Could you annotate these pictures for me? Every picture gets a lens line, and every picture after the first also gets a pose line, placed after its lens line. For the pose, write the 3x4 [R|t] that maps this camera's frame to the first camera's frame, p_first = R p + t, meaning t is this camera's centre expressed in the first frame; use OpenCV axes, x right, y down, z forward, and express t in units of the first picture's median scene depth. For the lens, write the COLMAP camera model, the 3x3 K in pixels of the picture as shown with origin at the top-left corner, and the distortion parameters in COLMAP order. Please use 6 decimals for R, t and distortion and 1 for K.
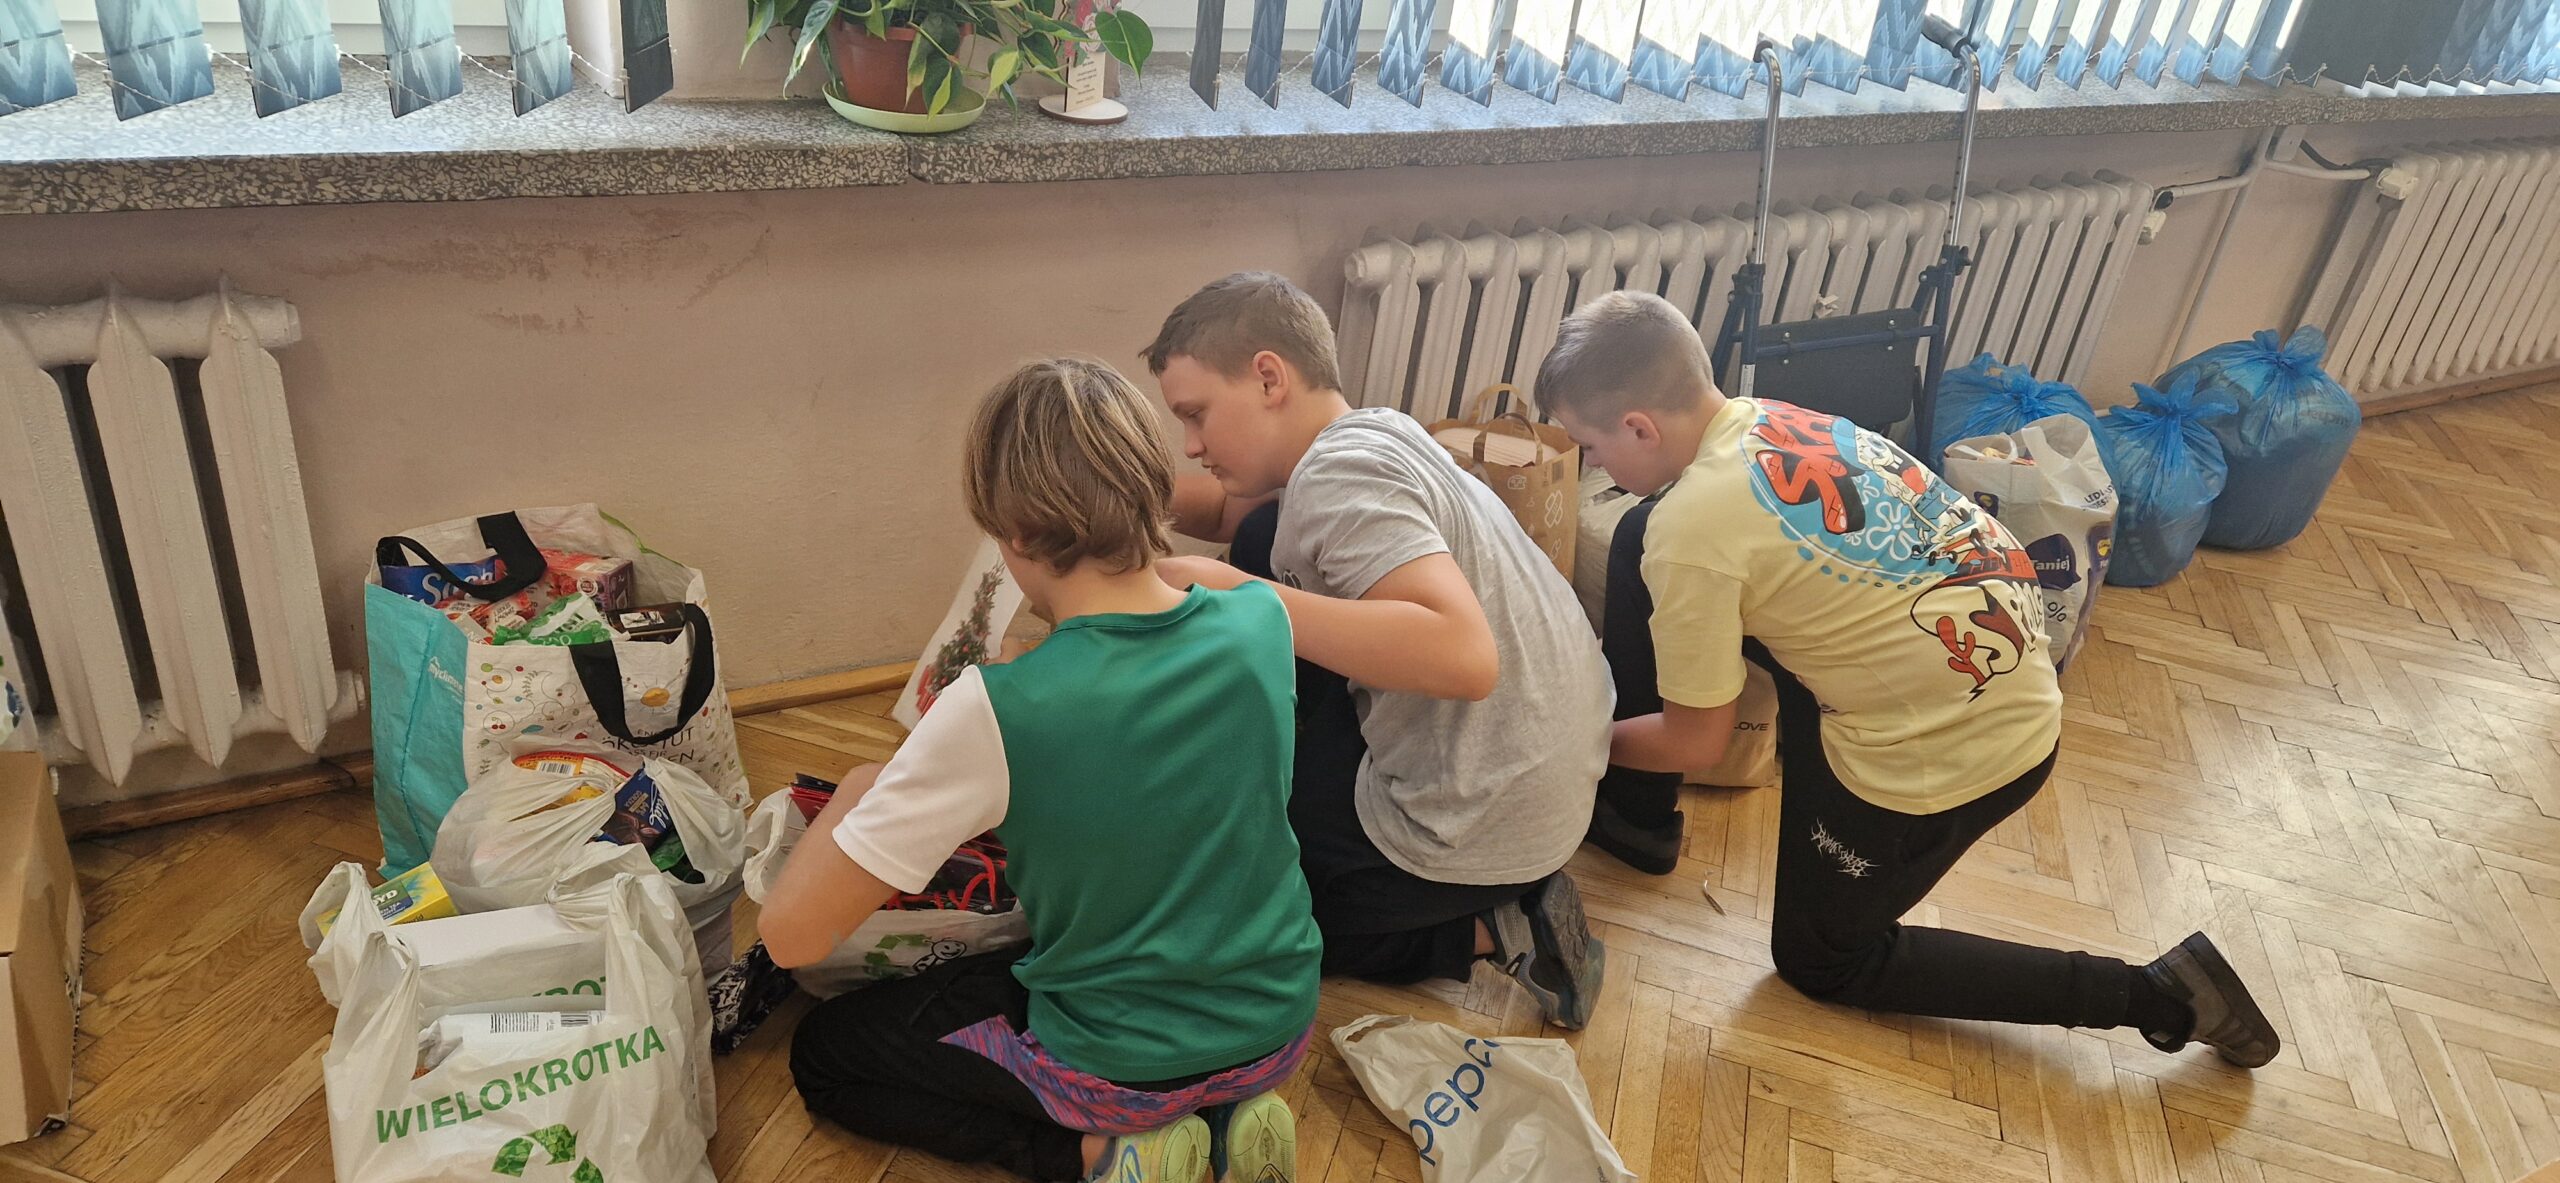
lens RADIAL K [[1694.9, 0, 1277.0], [0, 1694.9, 578.5], [0, 0, 1]] dist [0.094621, -0.086401]
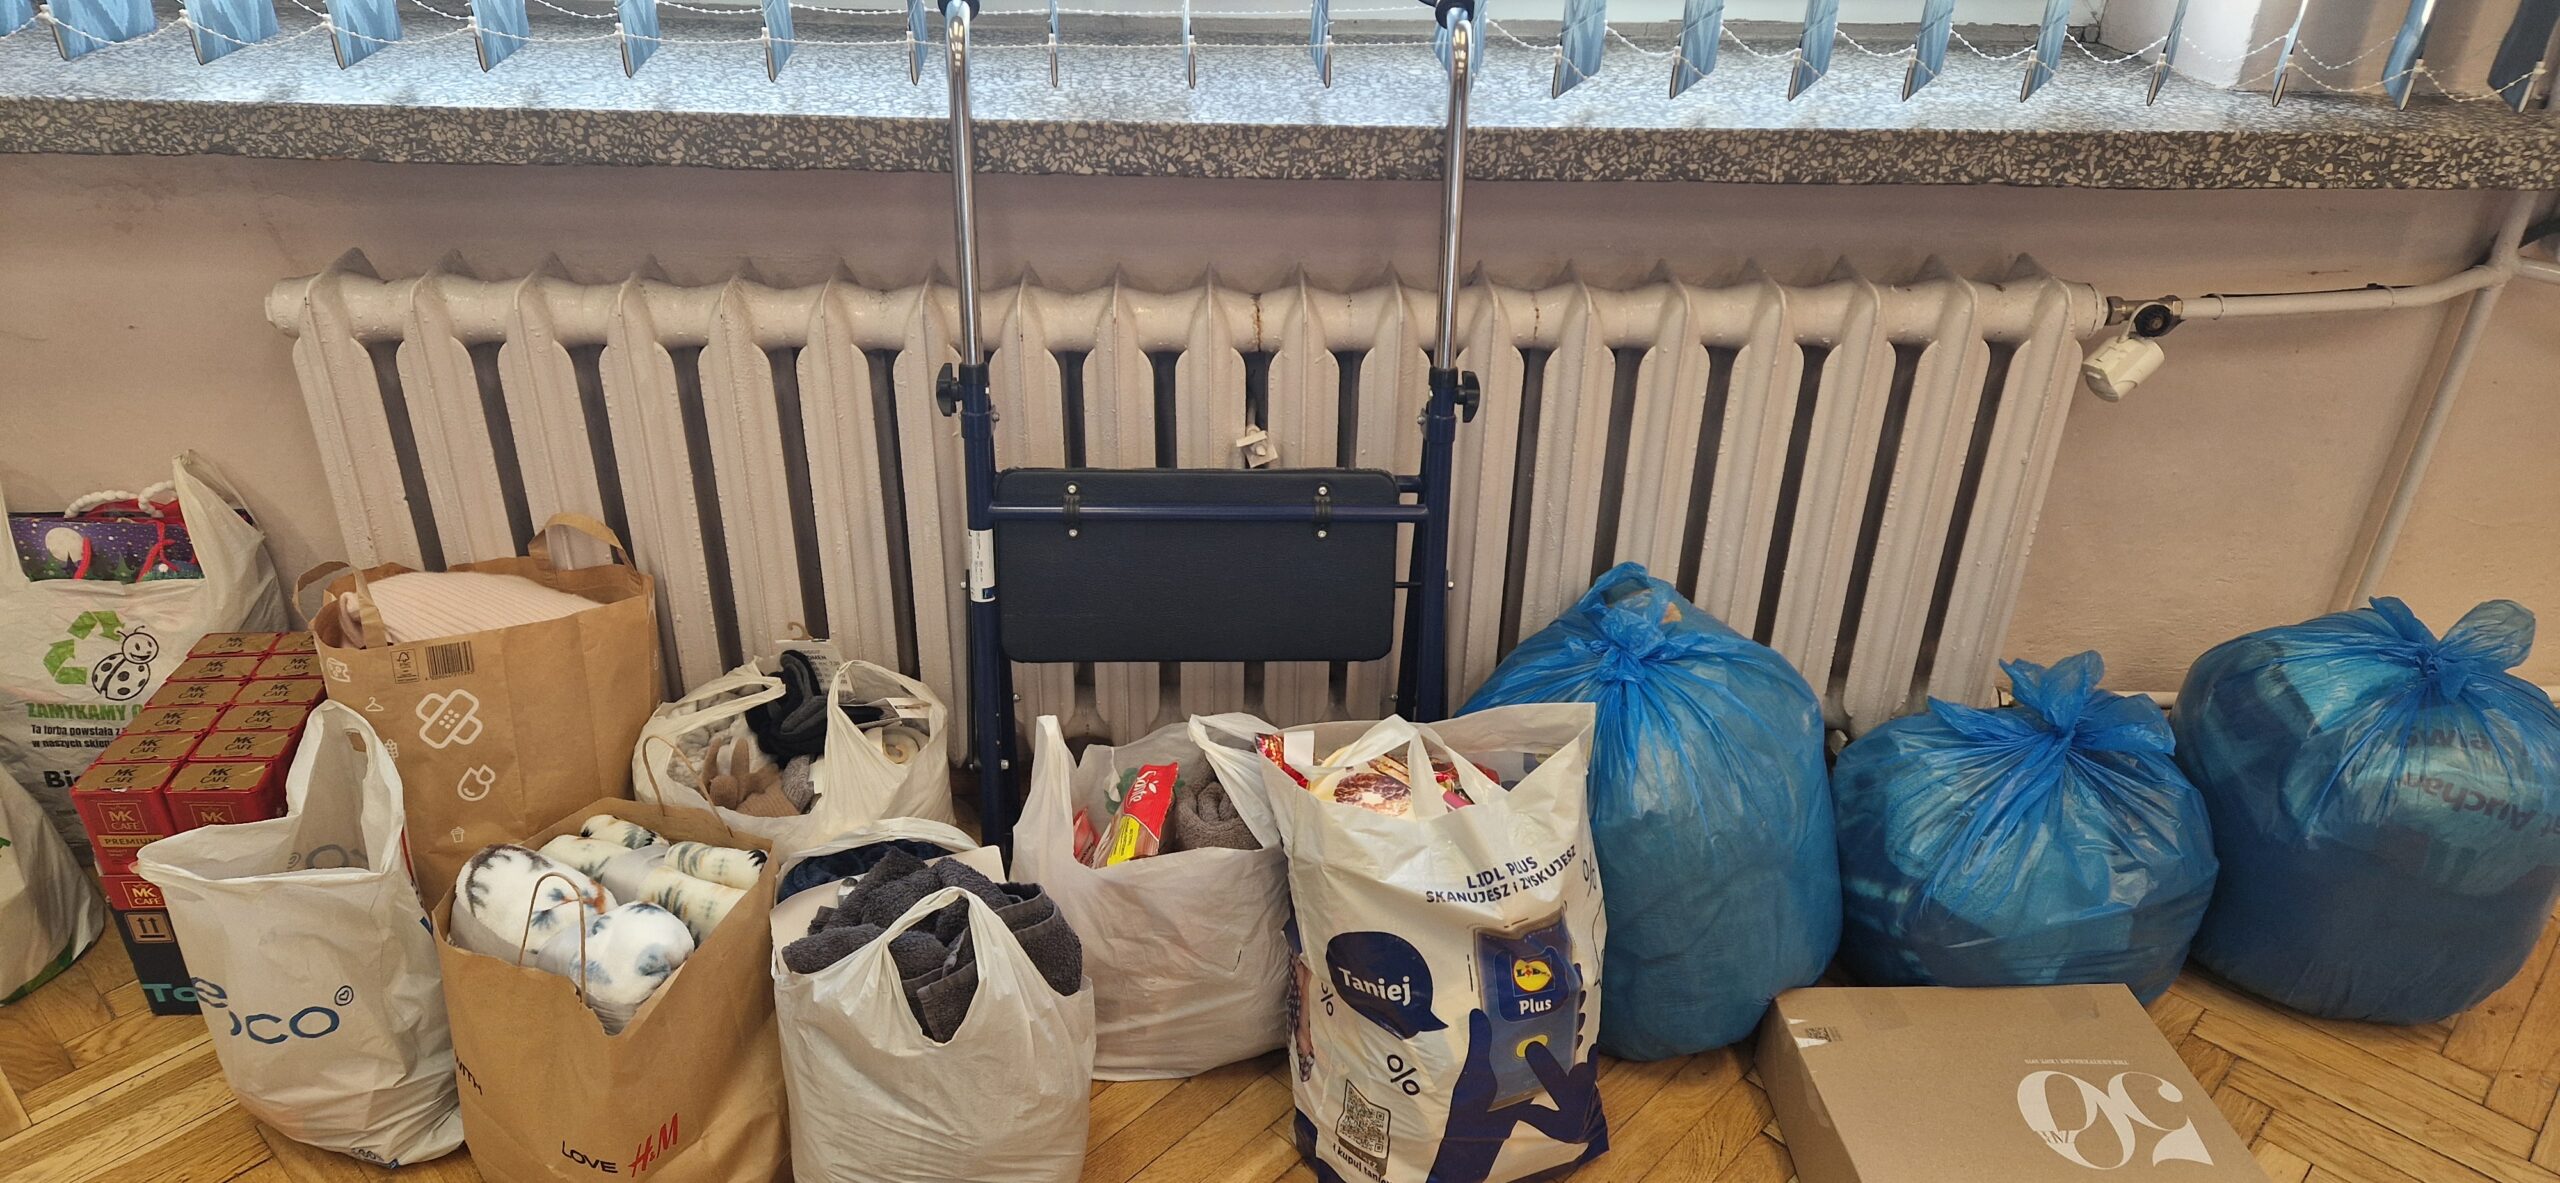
lens RADIAL K [[1694.9, 0, 1277.0], [0, 1694.9, 578.5], [0, 0, 1]] dist [0.094621, -0.086401]
pose [[0.882203, 0.151785, -0.445735, 0.593574], [-0.154947, 0.987480, 0.029591, -0.132403], [0.444646, 0.042960, 0.894676, 0.478724]]
